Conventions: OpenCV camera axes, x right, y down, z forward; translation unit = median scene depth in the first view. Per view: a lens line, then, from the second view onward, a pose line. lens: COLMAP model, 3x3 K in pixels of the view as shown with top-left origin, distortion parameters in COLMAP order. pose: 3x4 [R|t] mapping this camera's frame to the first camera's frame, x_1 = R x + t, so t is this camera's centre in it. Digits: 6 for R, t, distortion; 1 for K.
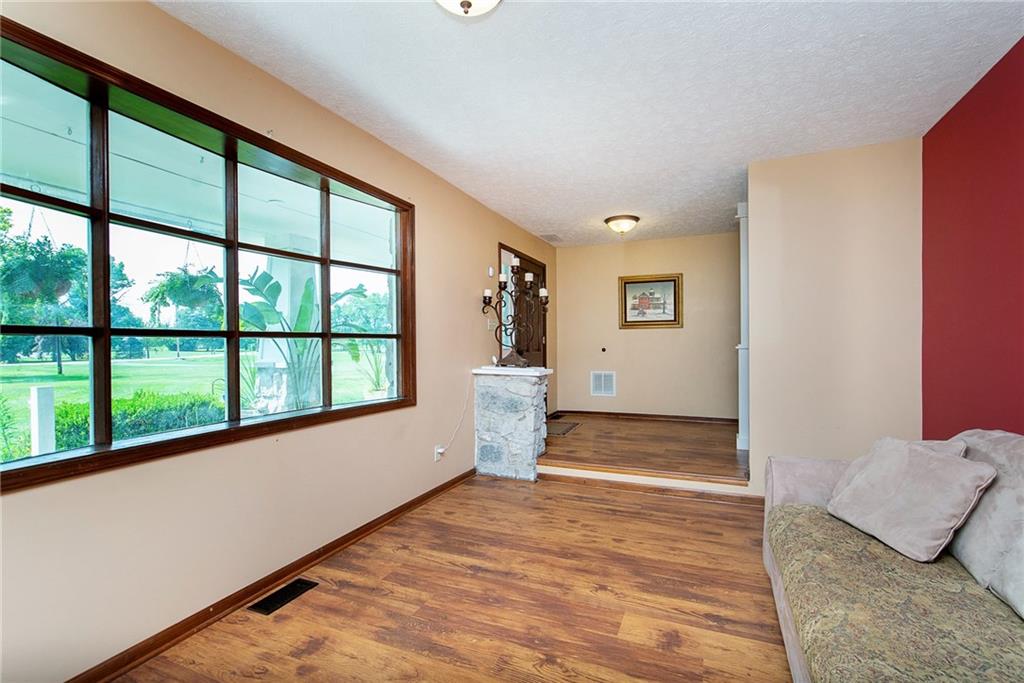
lens RADIAL K [[443.2, 0, 512.0], [0, 443.2, 341.5], [0, 0, 1]] dist [-0.000281, 0.000172]
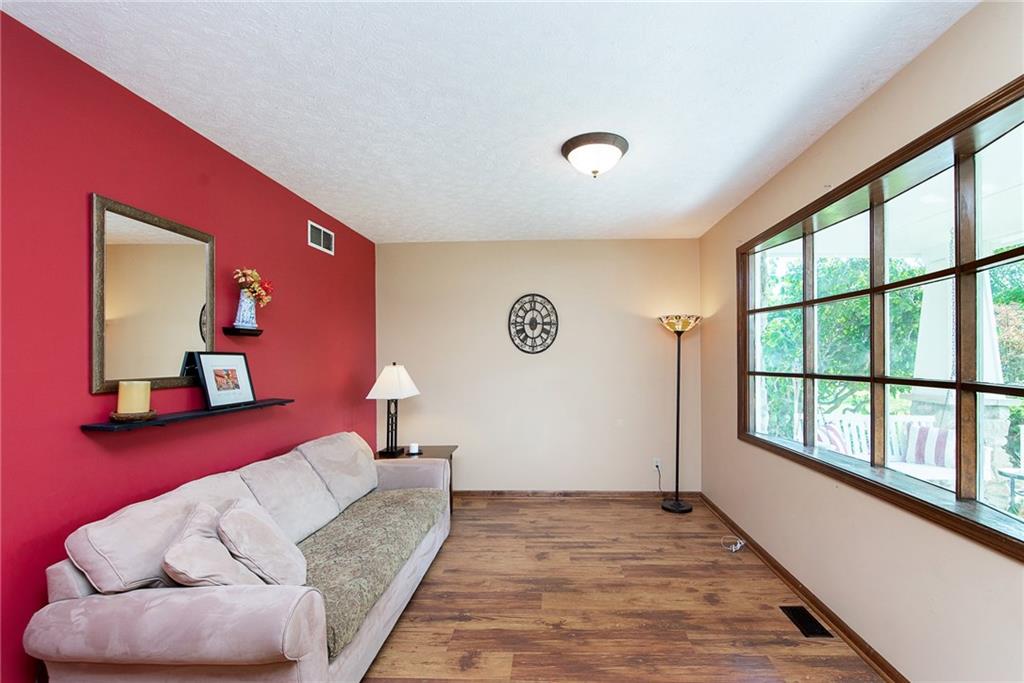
lens RADIAL K [[443.2, 0, 512.0], [0, 443.2, 341.5], [0, 0, 1]] dist [-0.000281, 0.000172]
pose [[-0.944549, 0.003879, -0.328346, 0.581329], [0.017090, 0.999156, -0.037359, -0.099767], [0.327924, -0.040899, -0.943818, 1.999183]]
